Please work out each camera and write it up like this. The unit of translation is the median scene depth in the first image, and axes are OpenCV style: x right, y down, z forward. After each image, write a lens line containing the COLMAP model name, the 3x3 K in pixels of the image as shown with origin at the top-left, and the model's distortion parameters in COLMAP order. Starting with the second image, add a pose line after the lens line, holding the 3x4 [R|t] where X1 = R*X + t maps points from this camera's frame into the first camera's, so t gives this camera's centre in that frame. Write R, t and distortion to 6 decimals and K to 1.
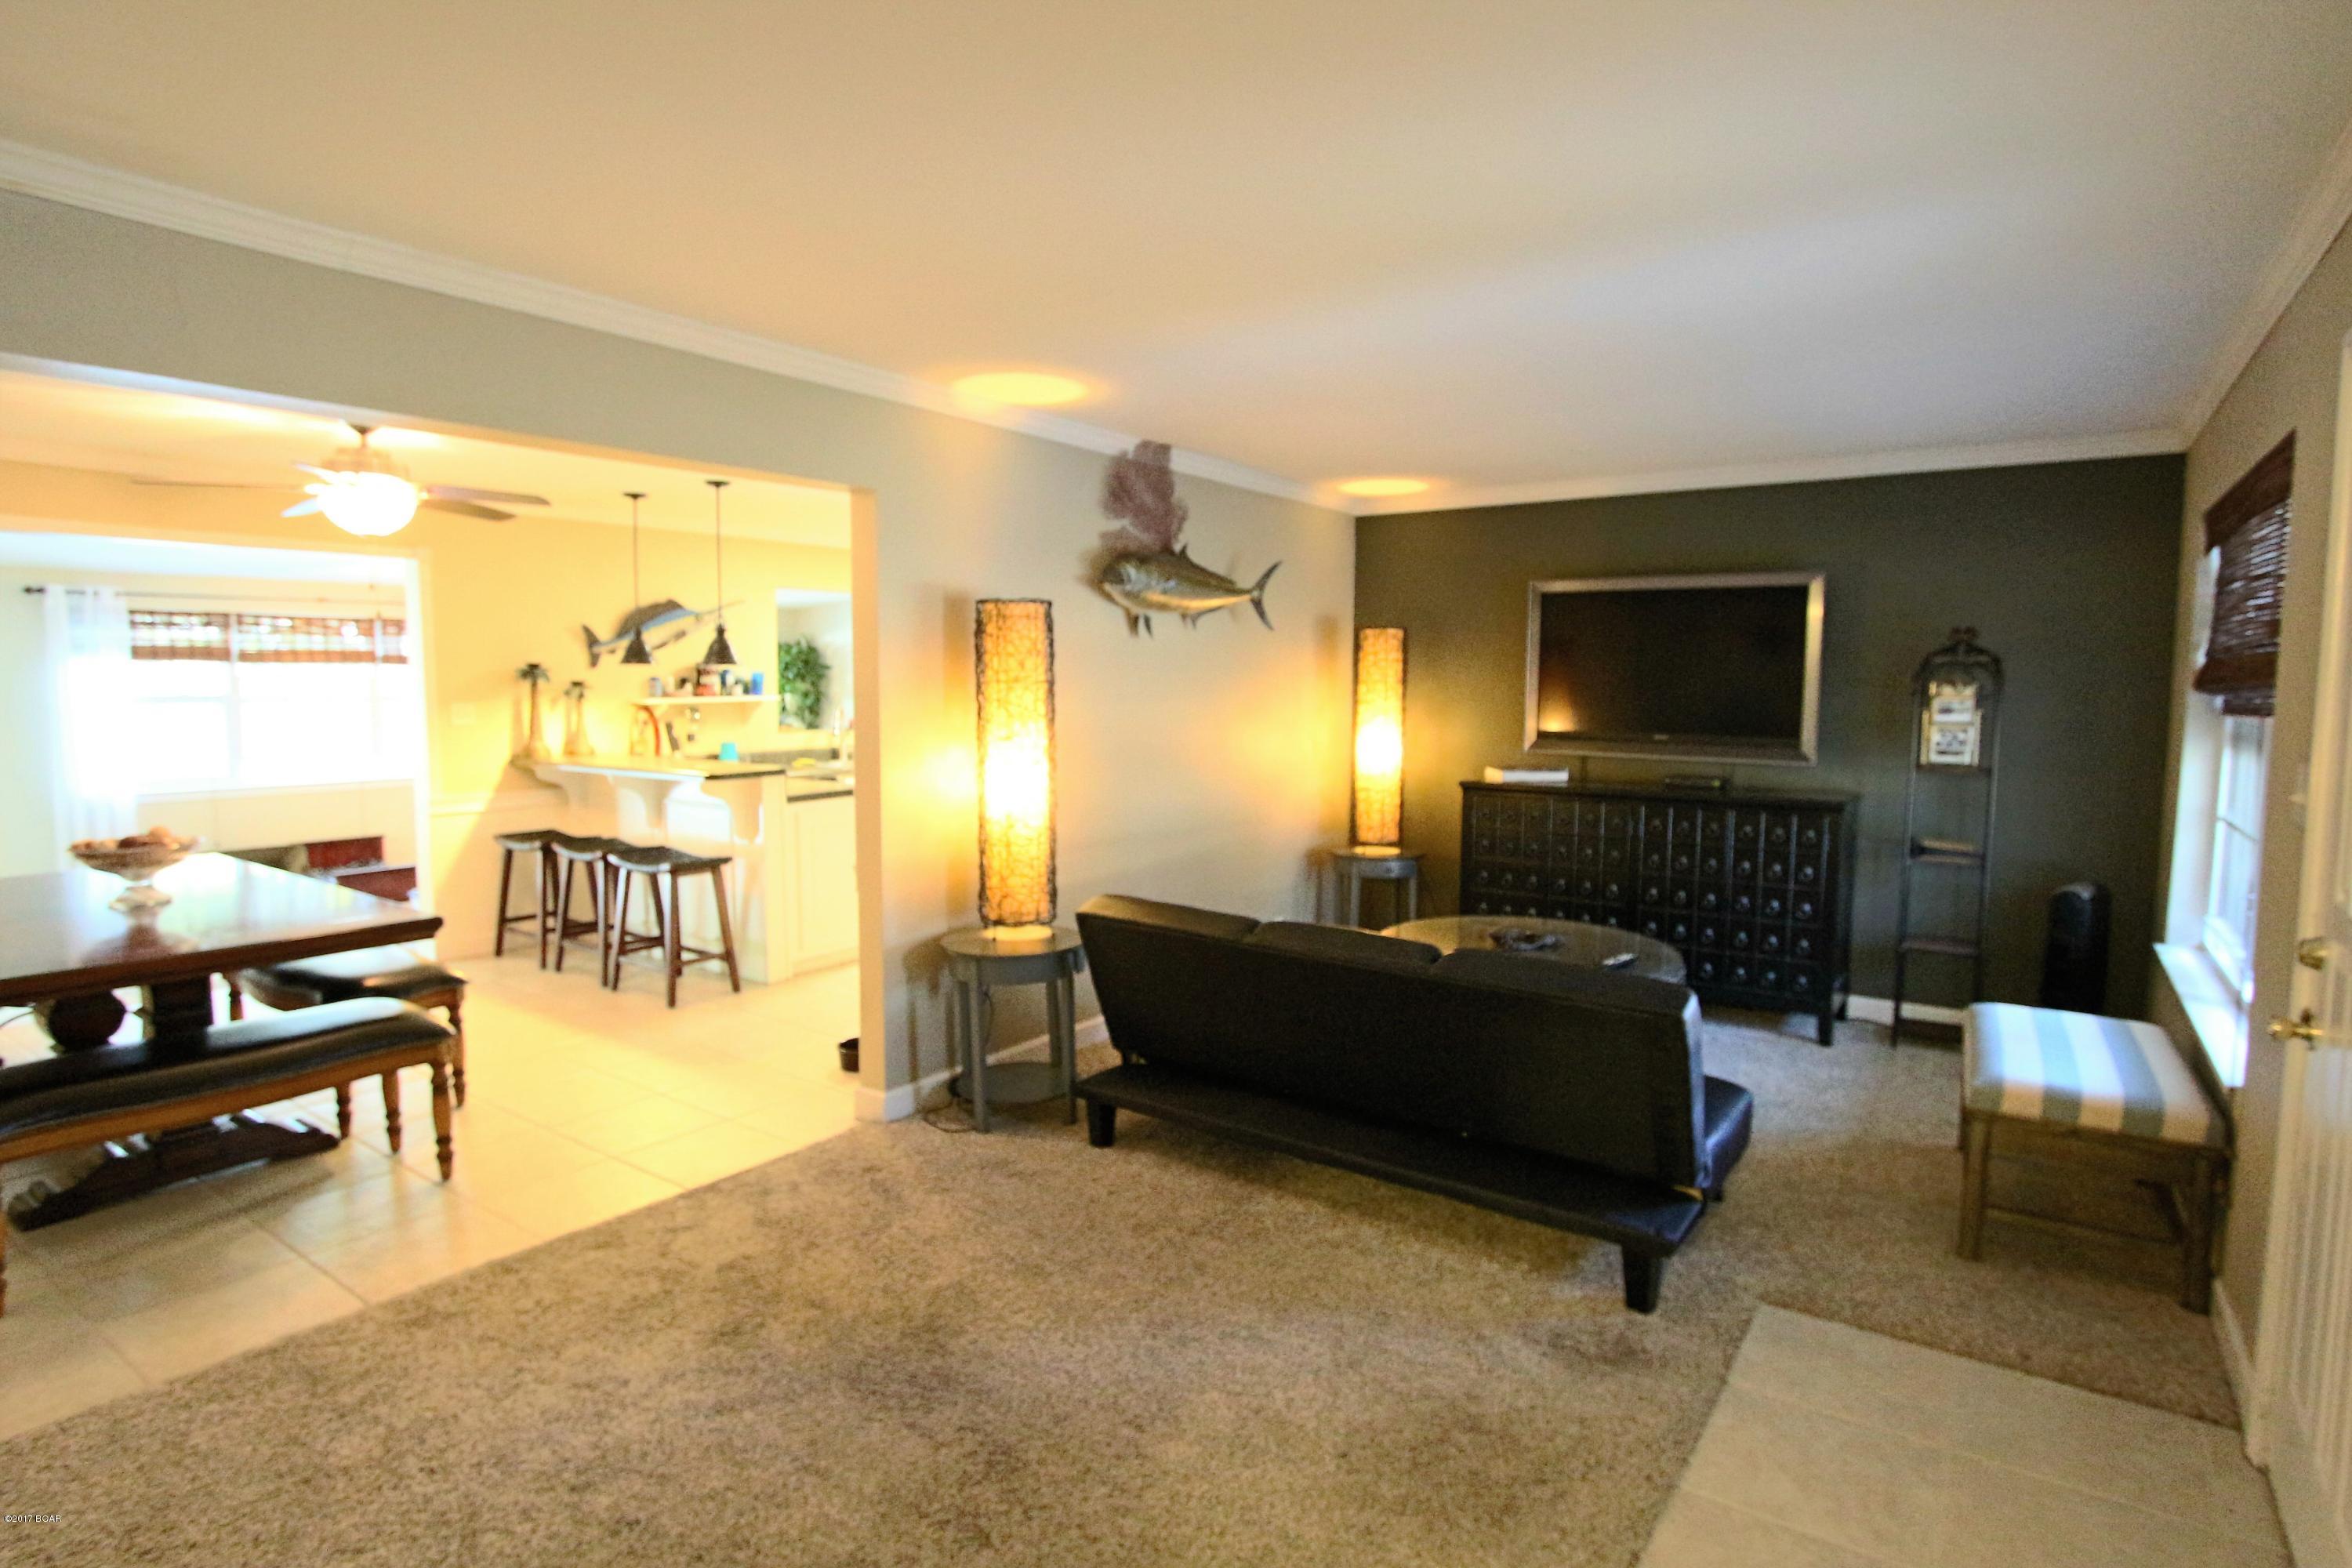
lens RADIAL K [[1219.4, 0, 1176.0], [0, 1219.4, 784.0], [0, 0, 1]] dist [-0.015461, 0.000270]
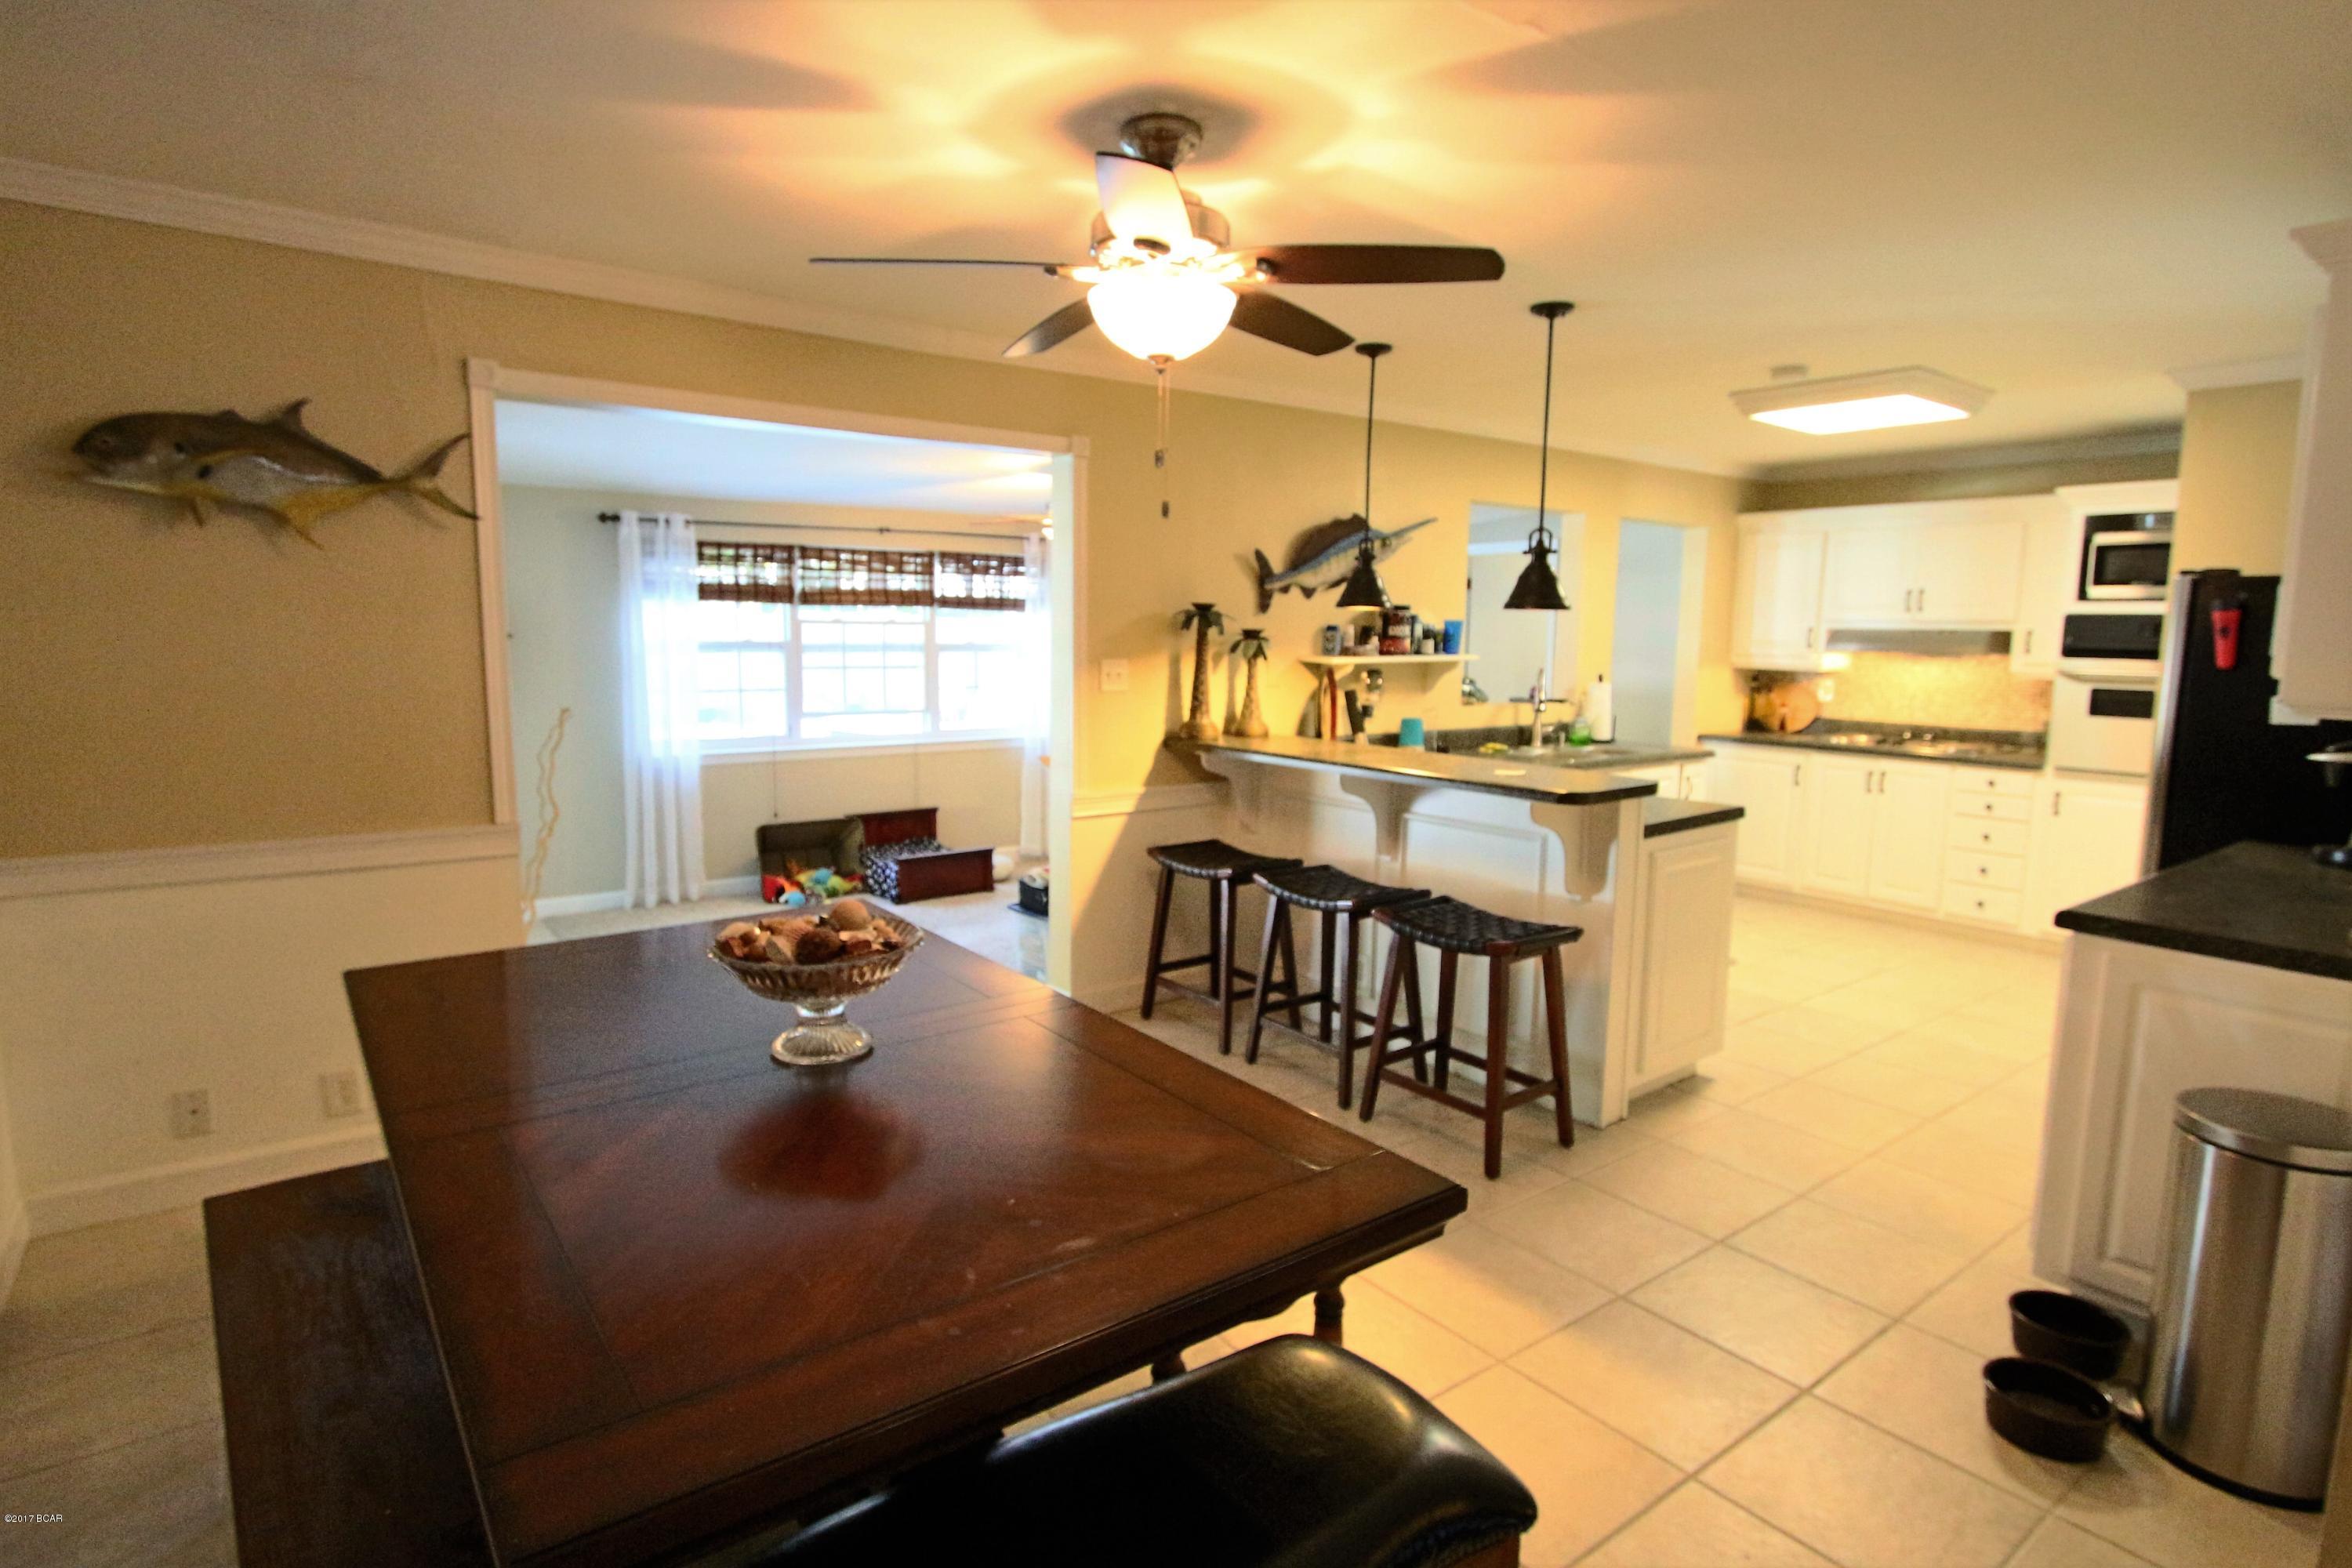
lens RADIAL K [[1219.4, 0, 1176.0], [0, 1219.4, 784.0], [0, 0, 1]] dist [-0.015461, 0.000270]
pose [[0.953161, 0.047228, -0.298754, -0.302397], [-0.035236, 0.998347, 0.045405, -0.025233], [0.300404, -0.032751, 0.953250, 0.294894]]
